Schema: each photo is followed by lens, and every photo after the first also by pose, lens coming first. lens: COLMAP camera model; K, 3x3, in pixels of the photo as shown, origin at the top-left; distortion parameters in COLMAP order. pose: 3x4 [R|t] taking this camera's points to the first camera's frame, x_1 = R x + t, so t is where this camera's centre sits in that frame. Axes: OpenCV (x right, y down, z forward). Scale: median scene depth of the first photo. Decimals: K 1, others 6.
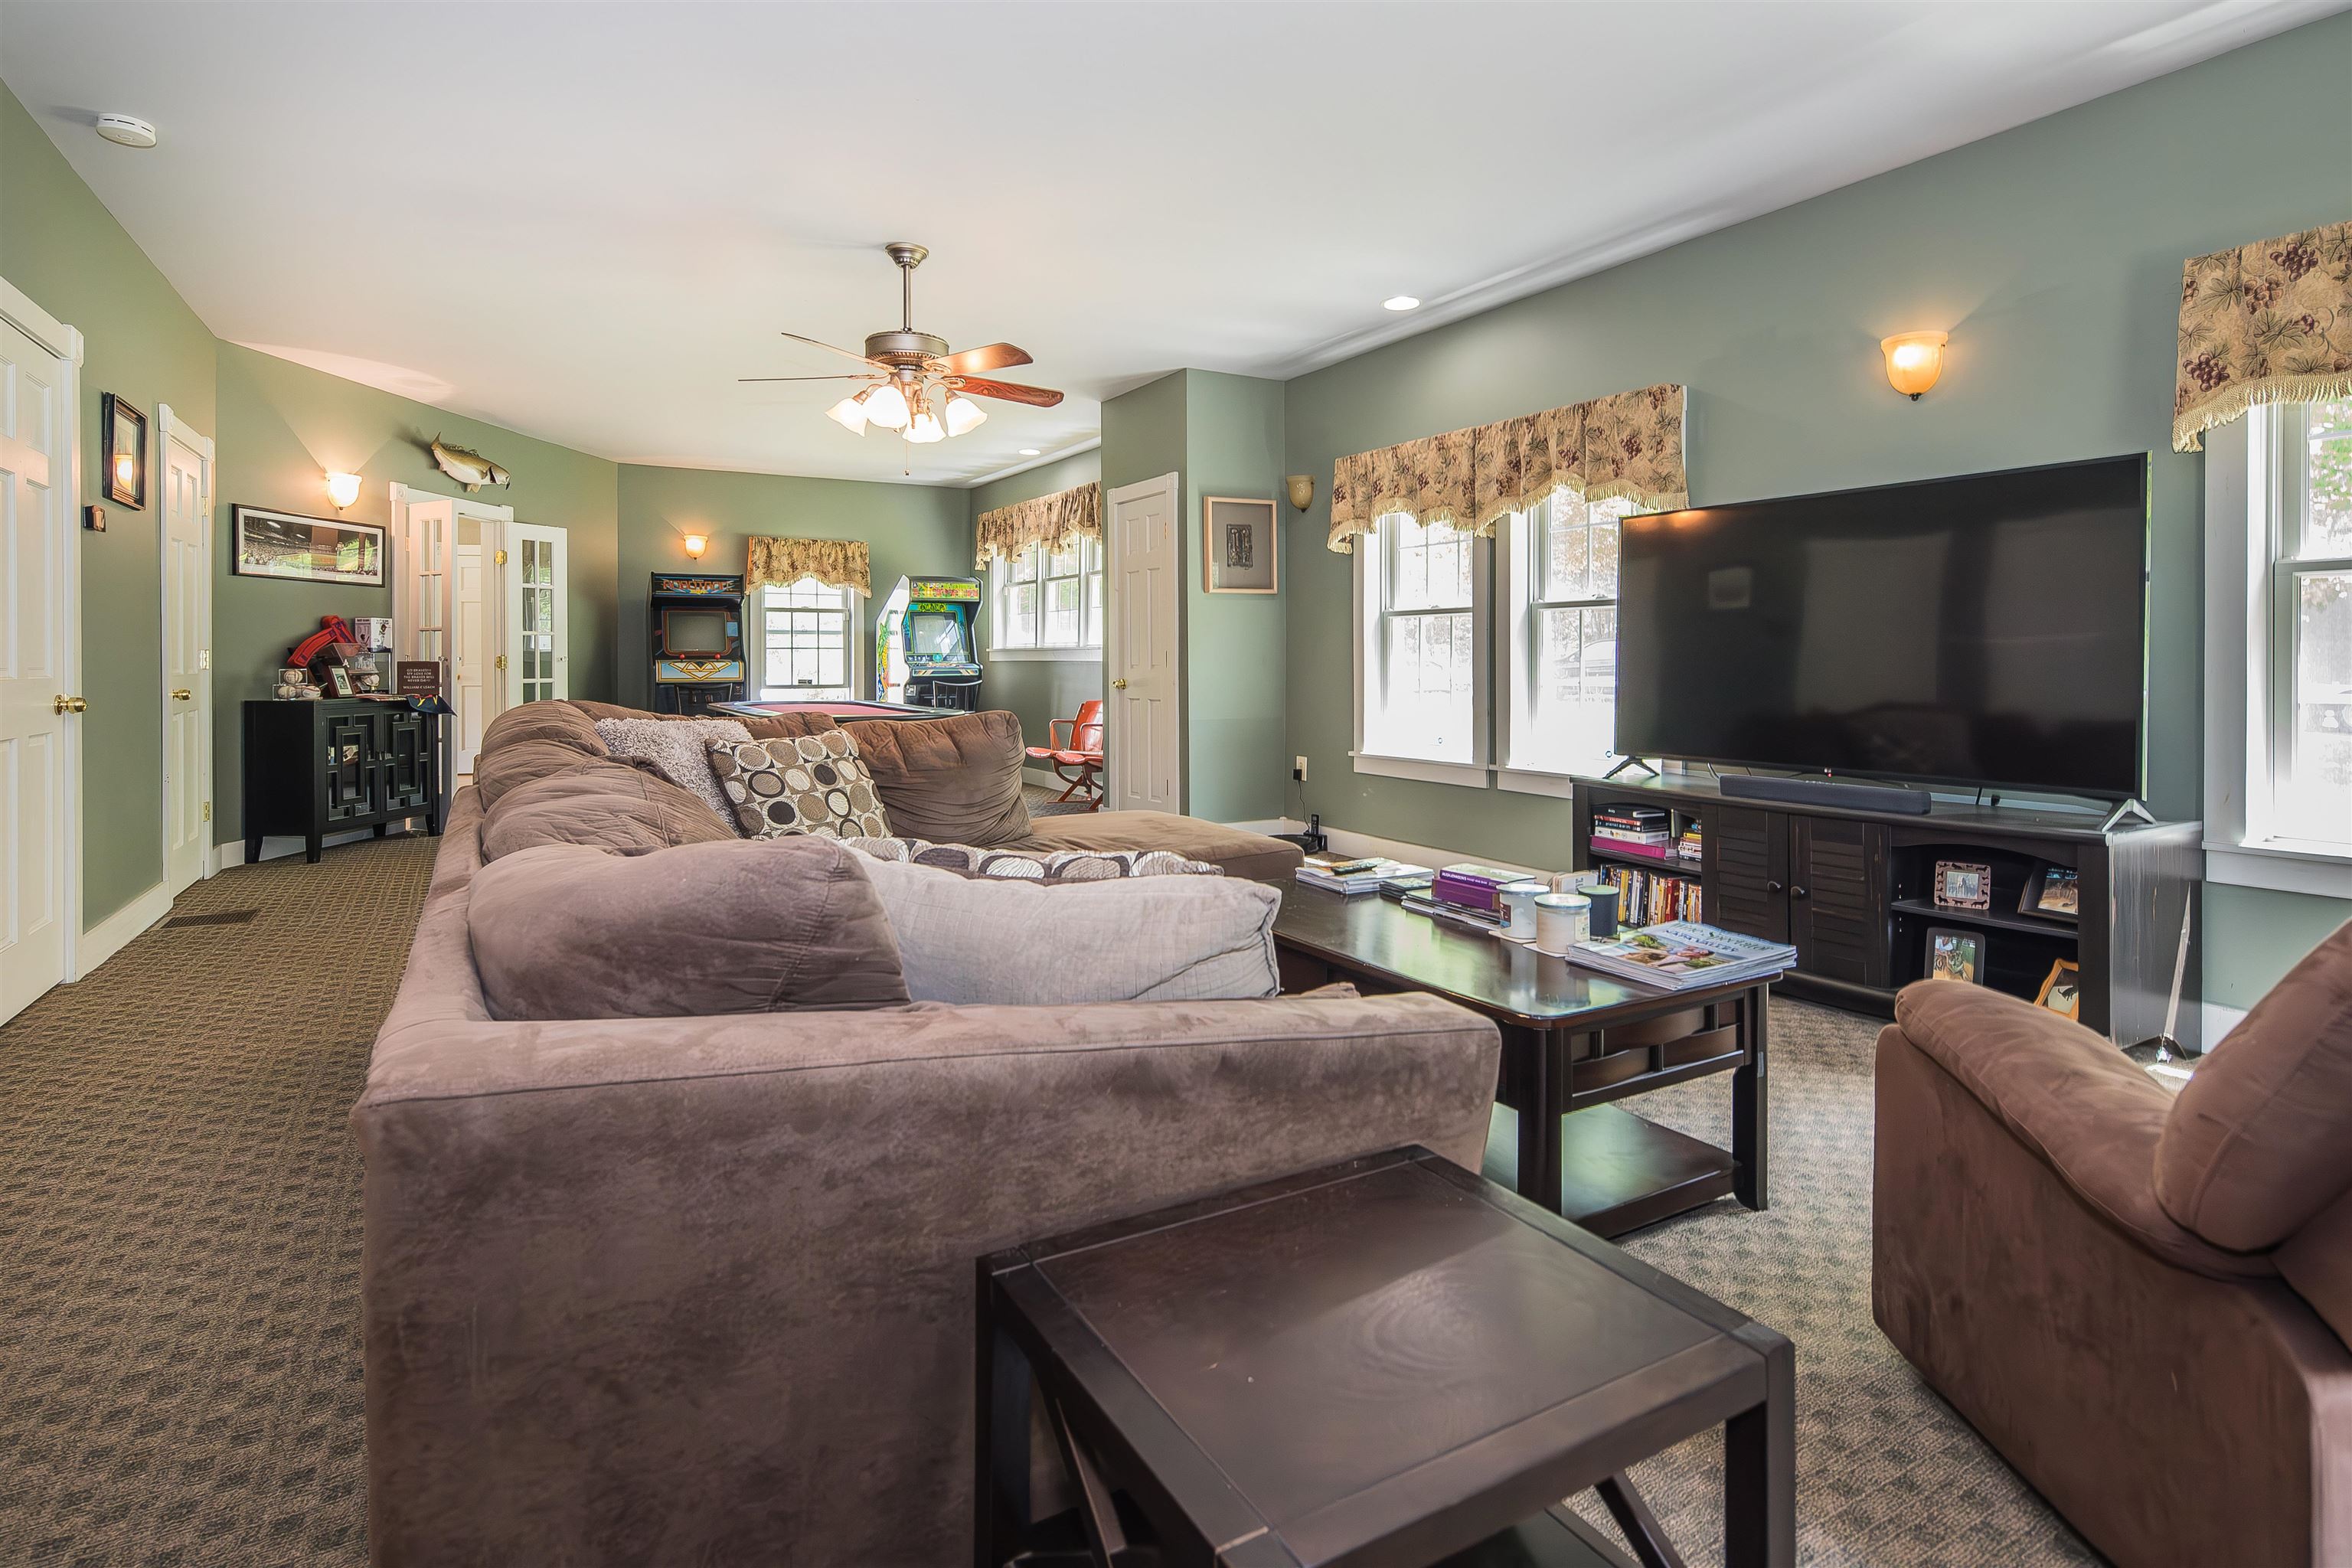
lens RADIAL K [[1166.0, 0, 1217.8], [0, 1166.0, 674.8], [0, 0, 1]] dist [0.011574, 0.000236]
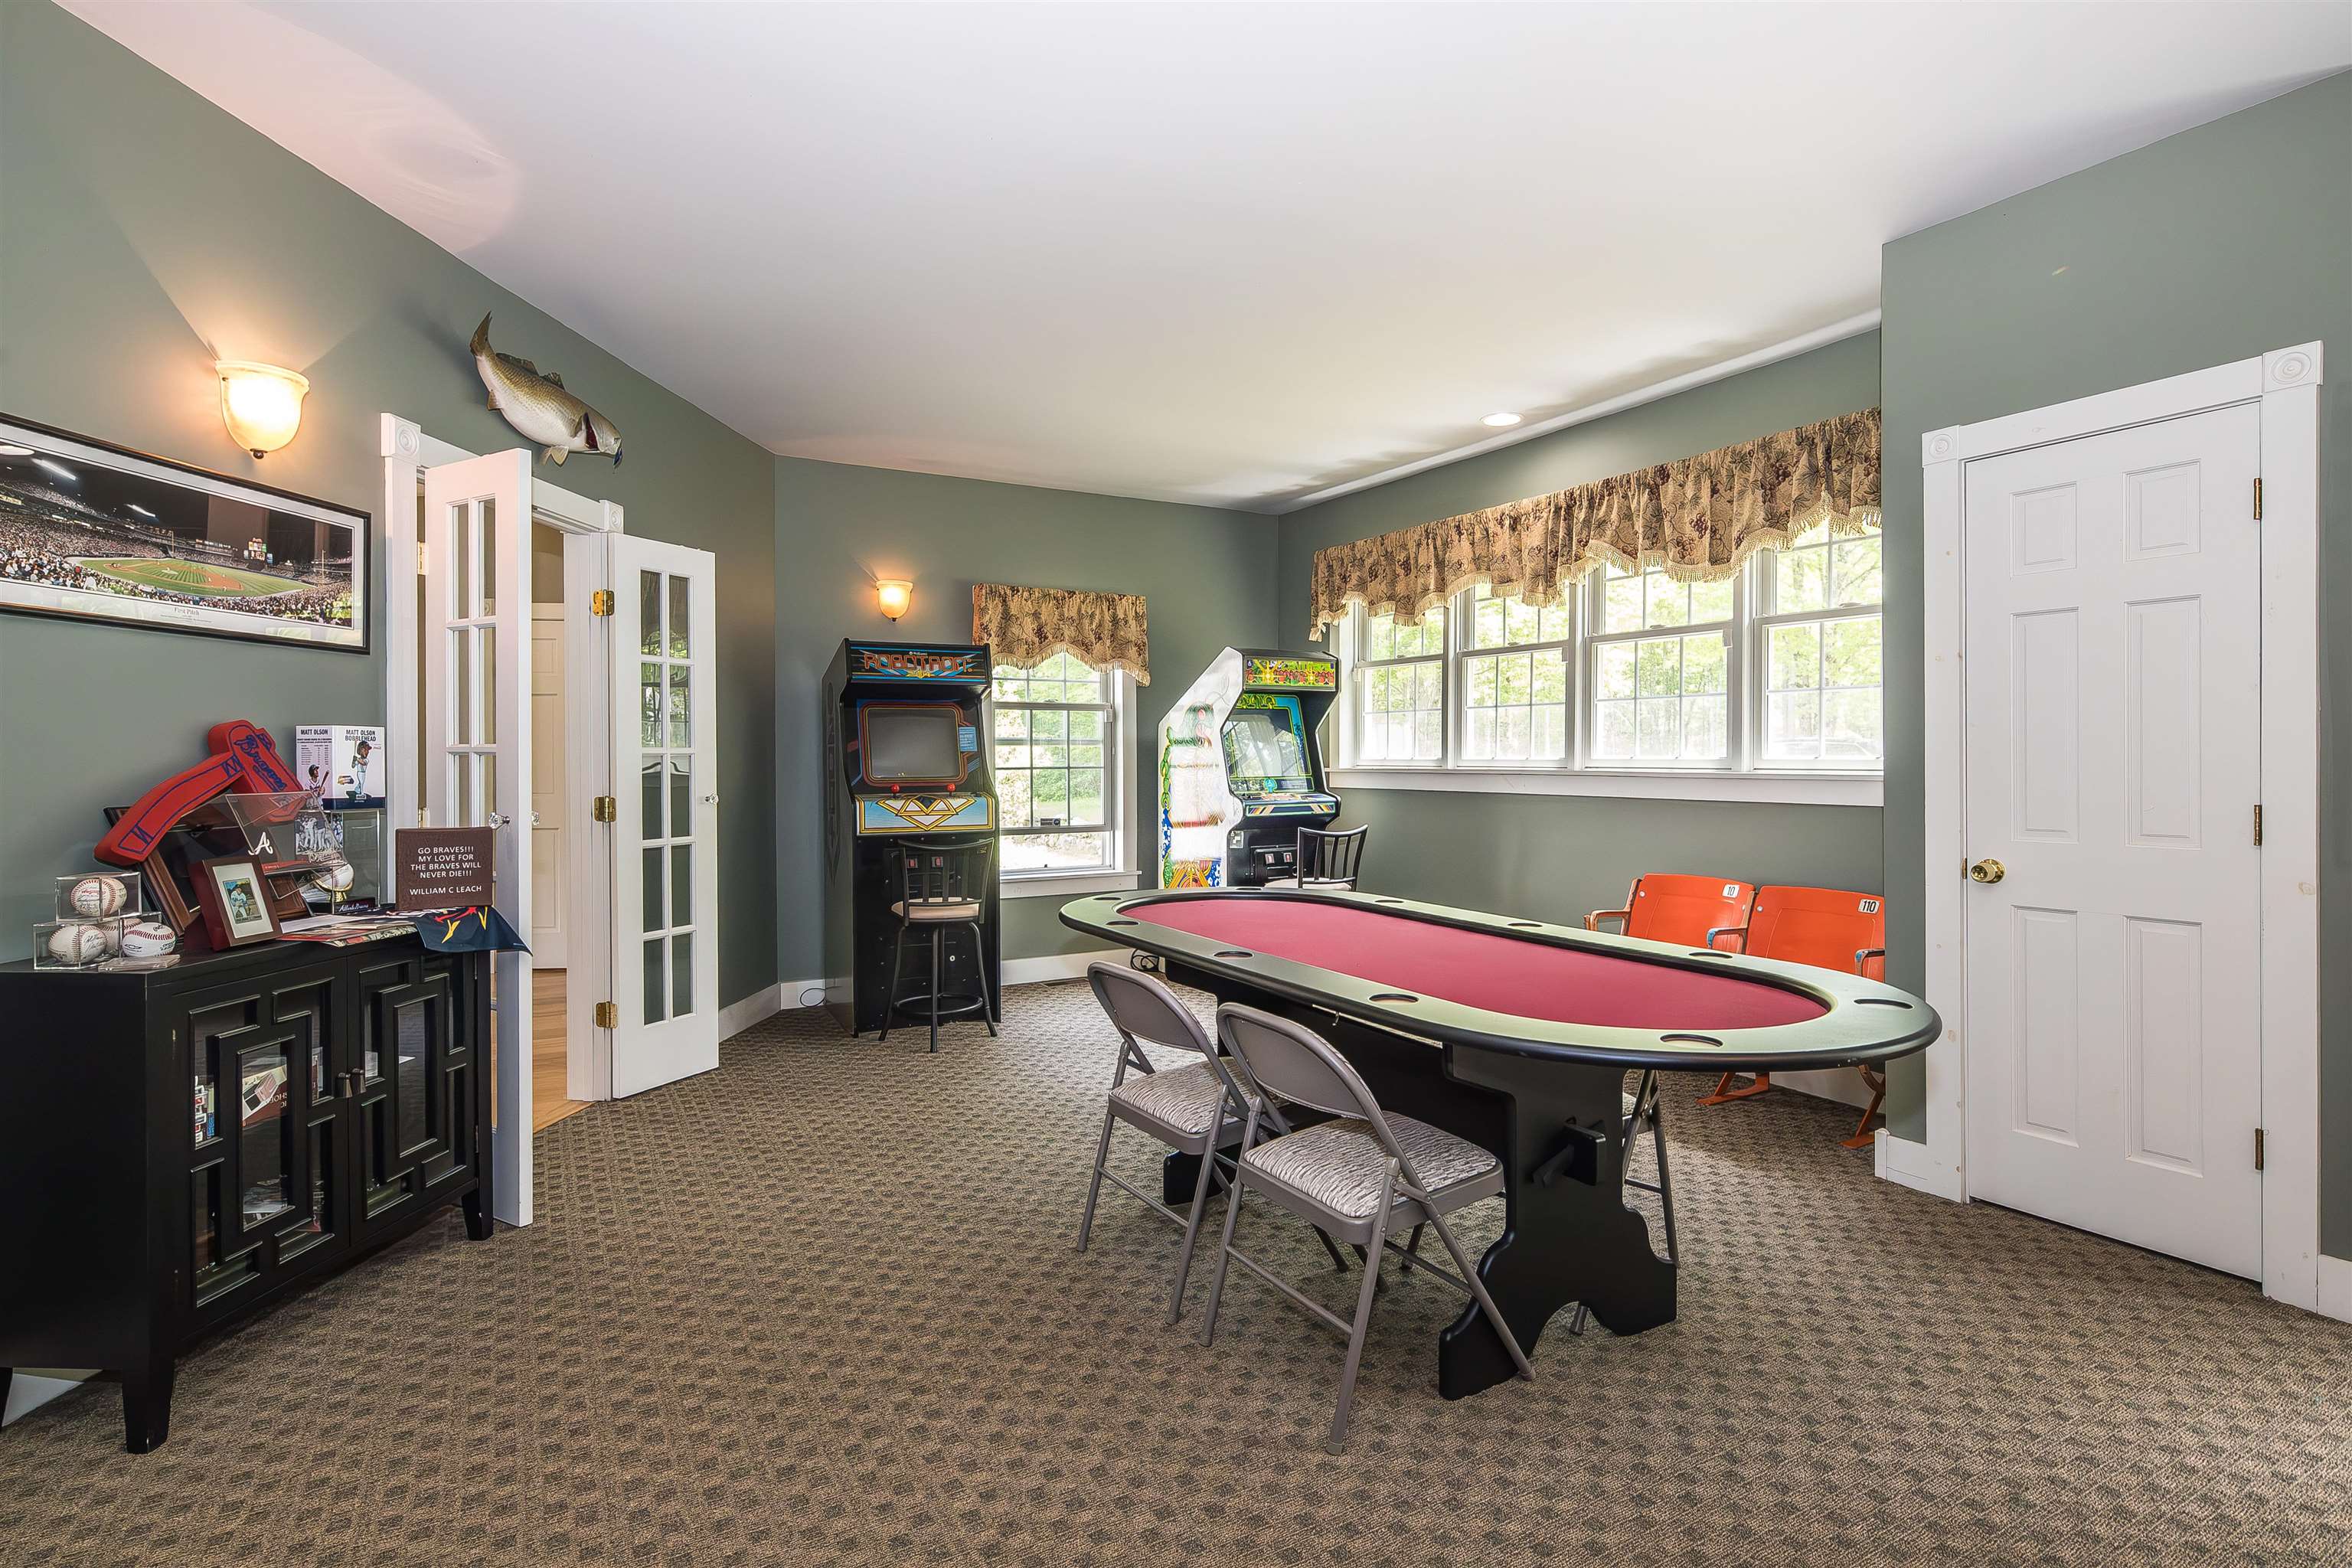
lens RADIAL K [[1166.0, 0, 1157.0], [0, 1166.0, 773.7], [0, 0, 1]] dist [0.011574, 0.000236]
pose [[0.998550, 0.000554, -0.053830, -0.298340], [-0.000470, 0.999999, 0.001564, -0.023441], [0.053831, -0.001536, 0.998549, 0.439095]]
